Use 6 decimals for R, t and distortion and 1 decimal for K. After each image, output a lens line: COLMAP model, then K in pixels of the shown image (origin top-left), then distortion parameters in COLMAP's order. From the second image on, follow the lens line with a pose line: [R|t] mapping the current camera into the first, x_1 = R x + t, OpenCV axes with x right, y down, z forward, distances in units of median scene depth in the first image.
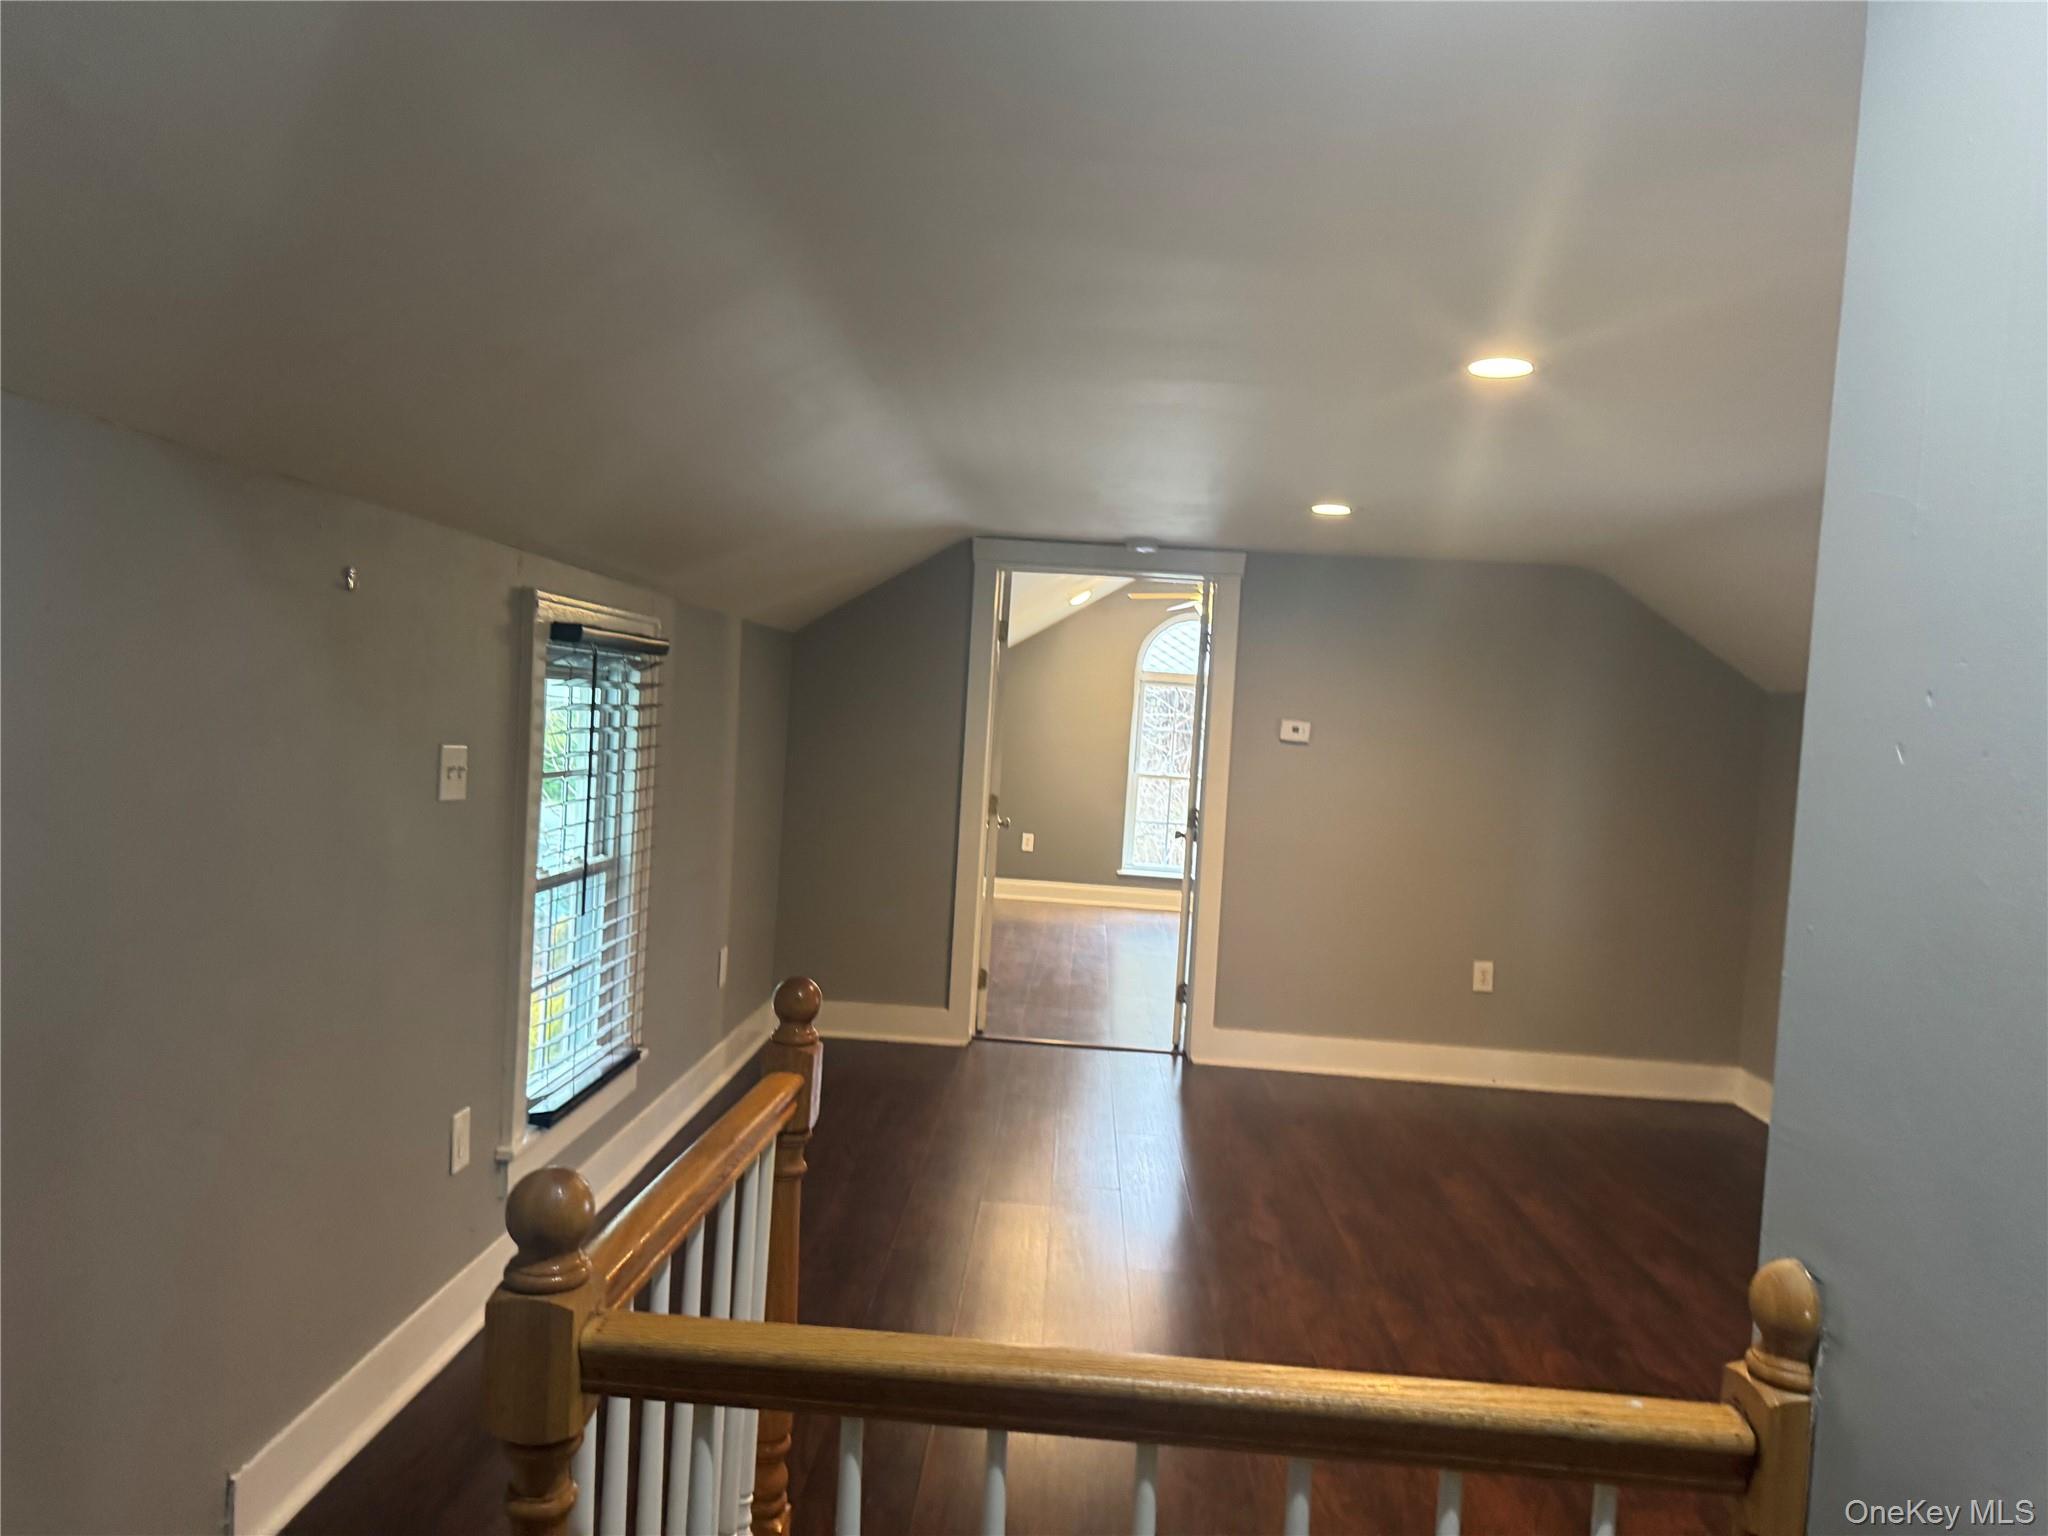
lens RADIAL K [[1446.1, 0, 1018.9], [0, 1446.1, 774.7], [0, 0, 1]] dist [0.040657, -0.051151]
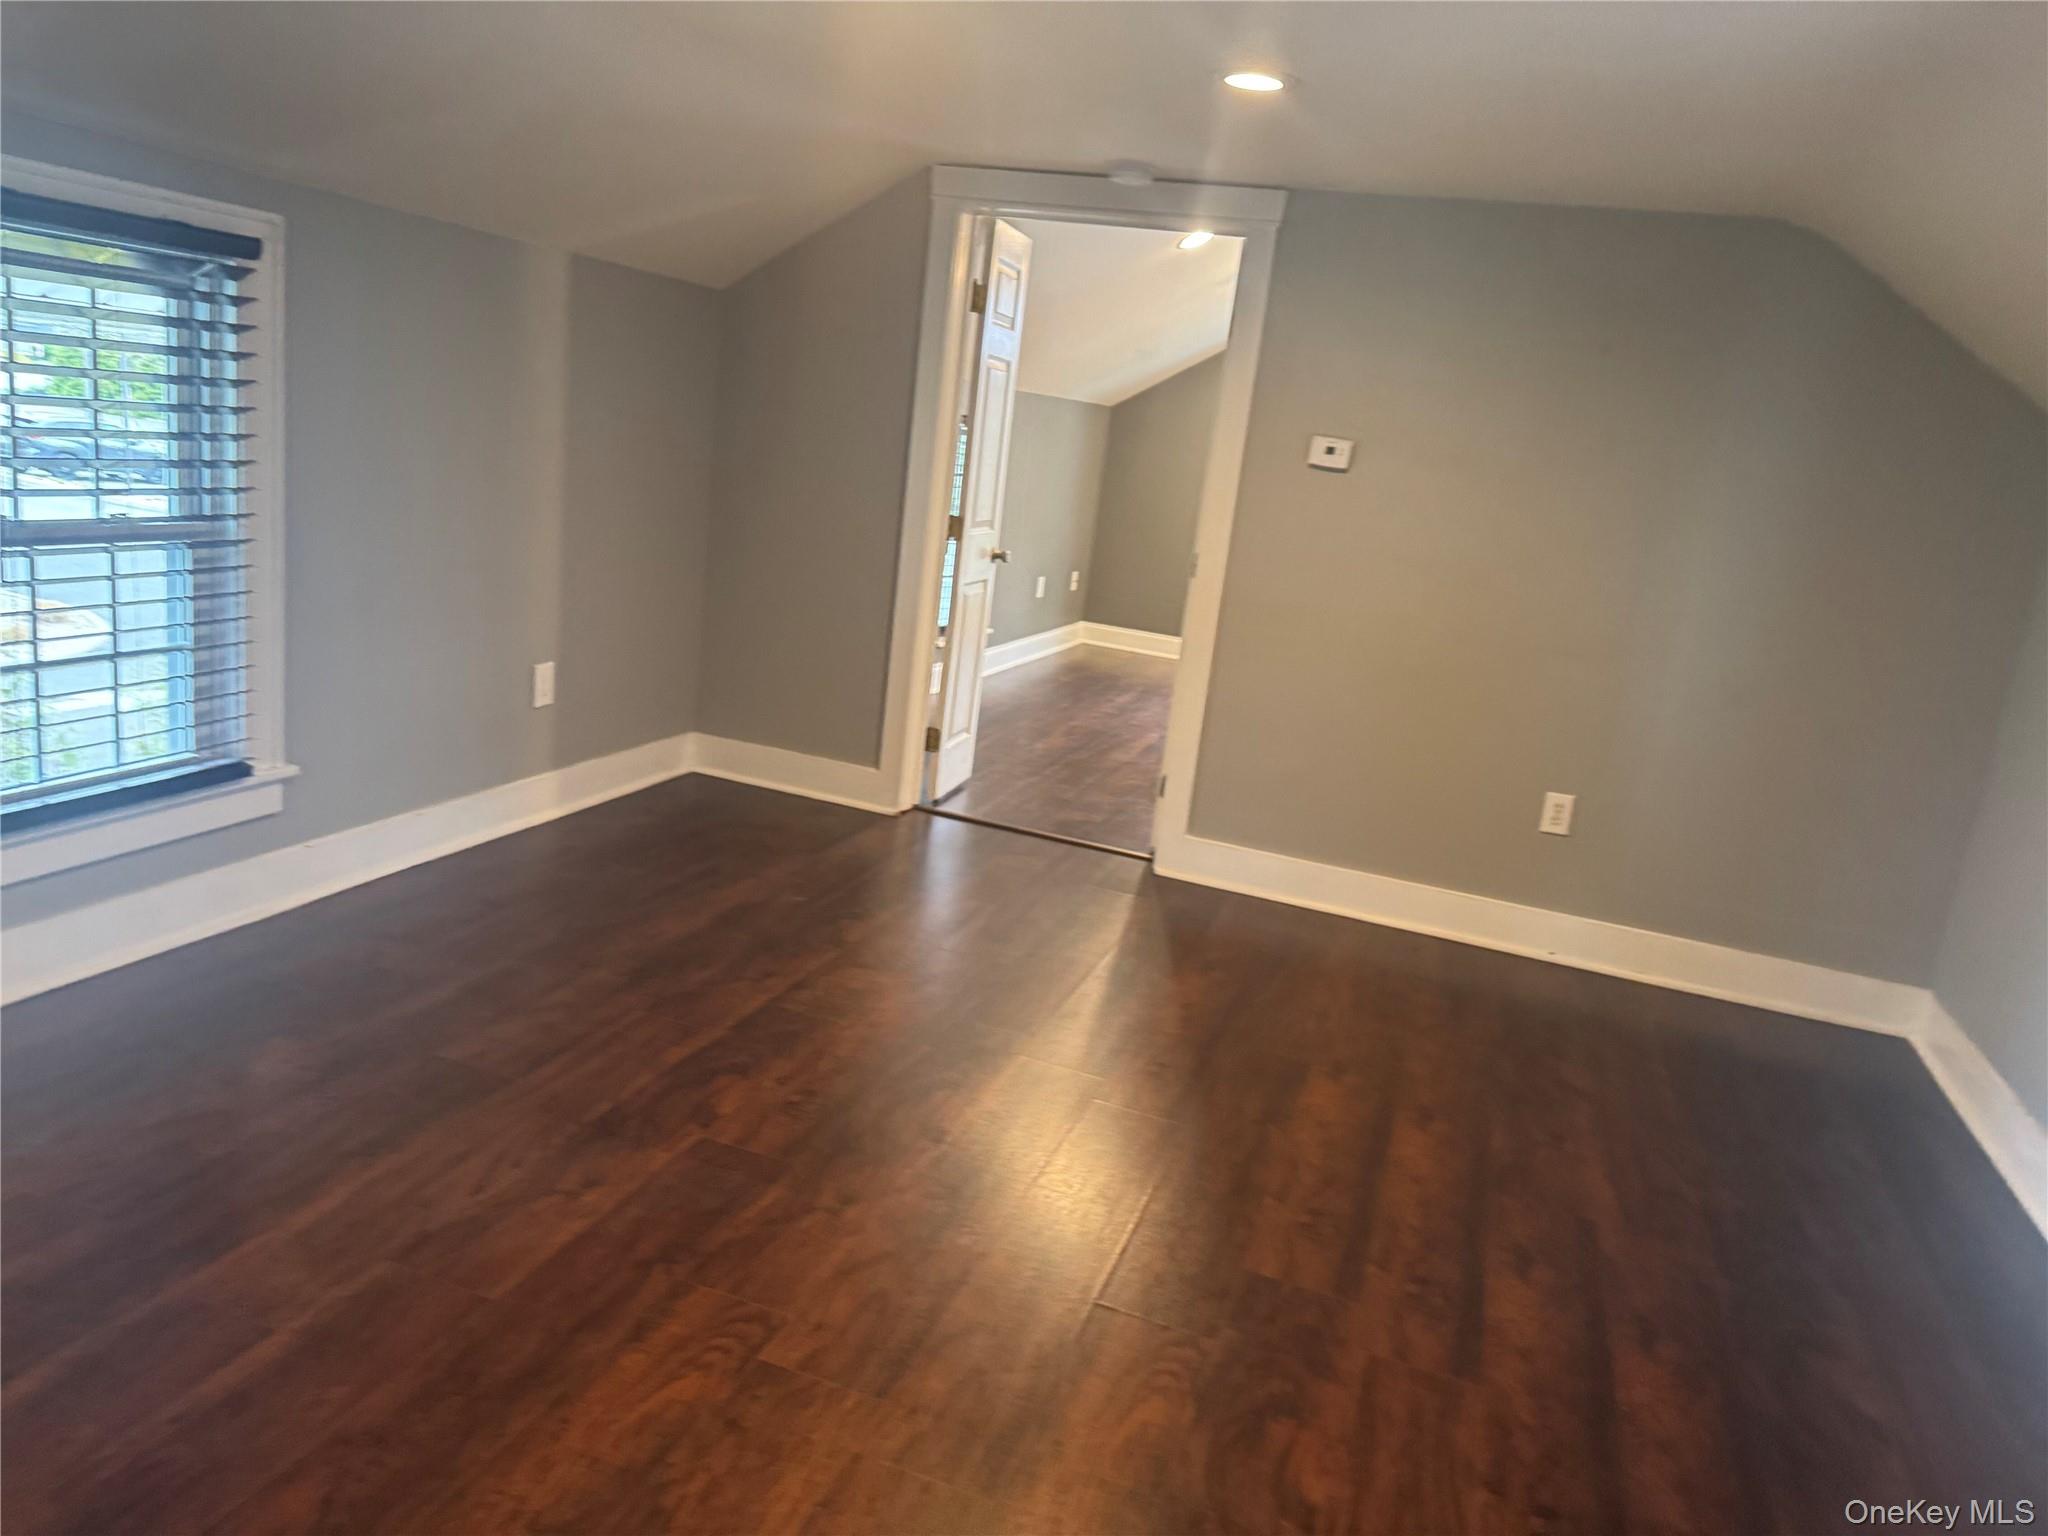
lens RADIAL K [[1446.1, 0, 1011.3], [0, 1446.1, 766.3], [0, 0, 1]] dist [0.040657, -0.051151]
pose [[0.956016, 0.122207, -0.266643, 0.395410], [-0.076583, 0.981536, 0.175277, 0.014810], [0.283140, -0.147147, 0.947723, 0.377309]]
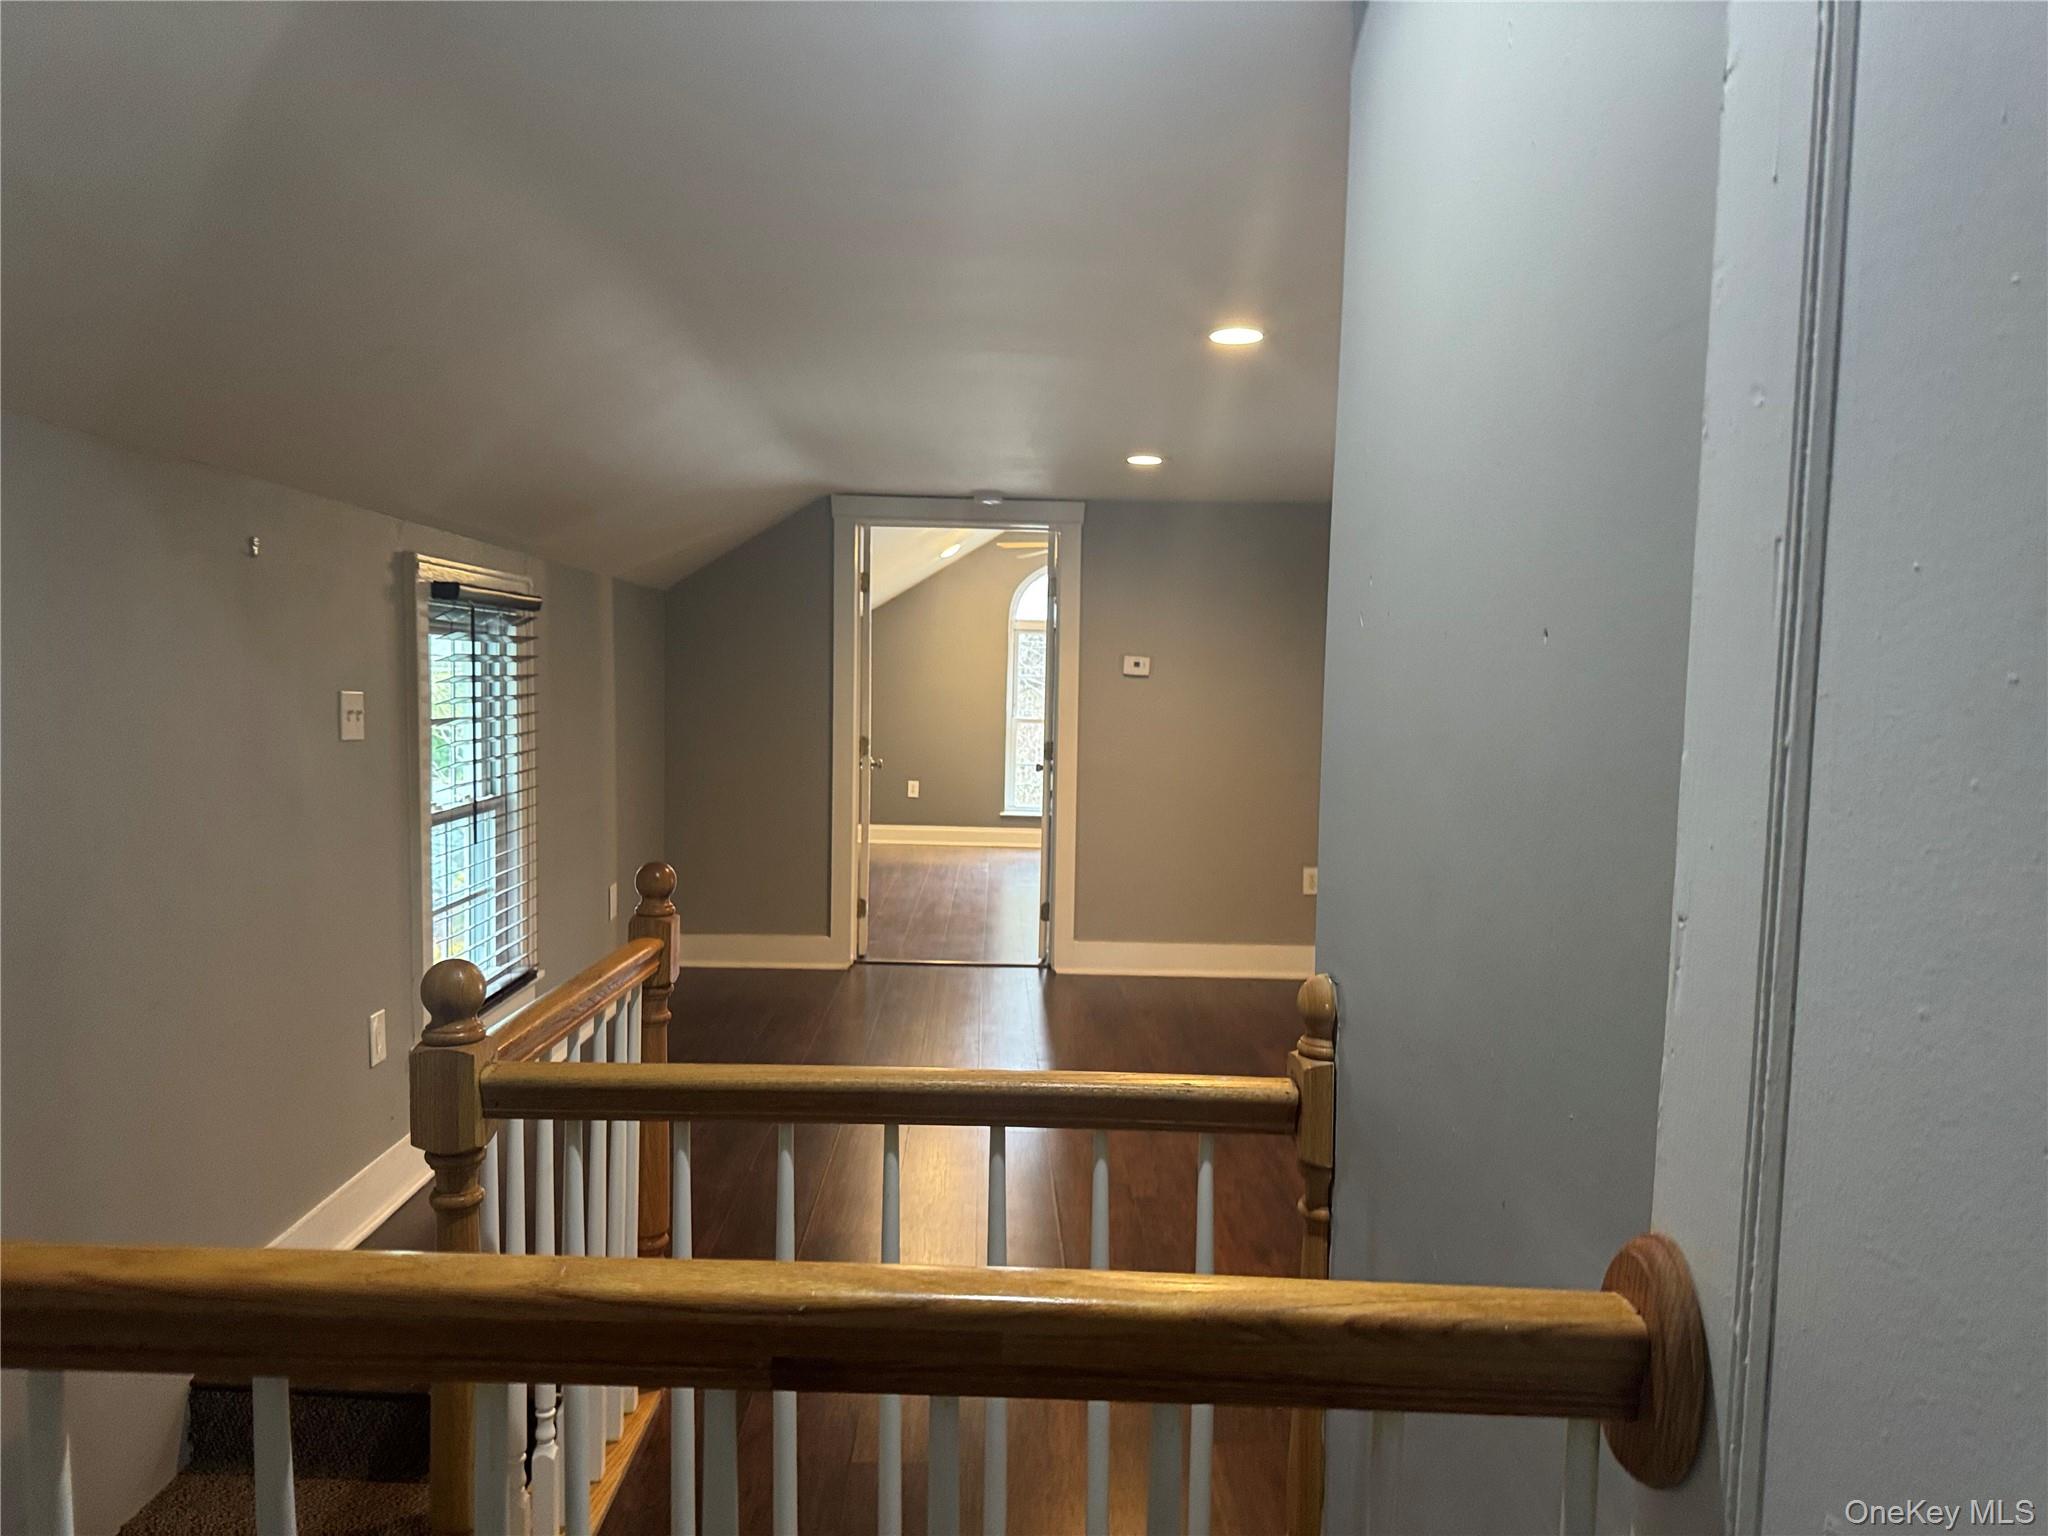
lens RADIAL K [[1446.1, 0, 1008.9], [0, 1446.1, 789.3], [0, 0, 1]] dist [0.040657, -0.051151]
pose [[0.997329, -0.044327, 0.058048, 0.043353], [0.042031, 0.998307, 0.040197, 0.023783], [-0.059732, -0.037650, 0.997504, -0.131804]]
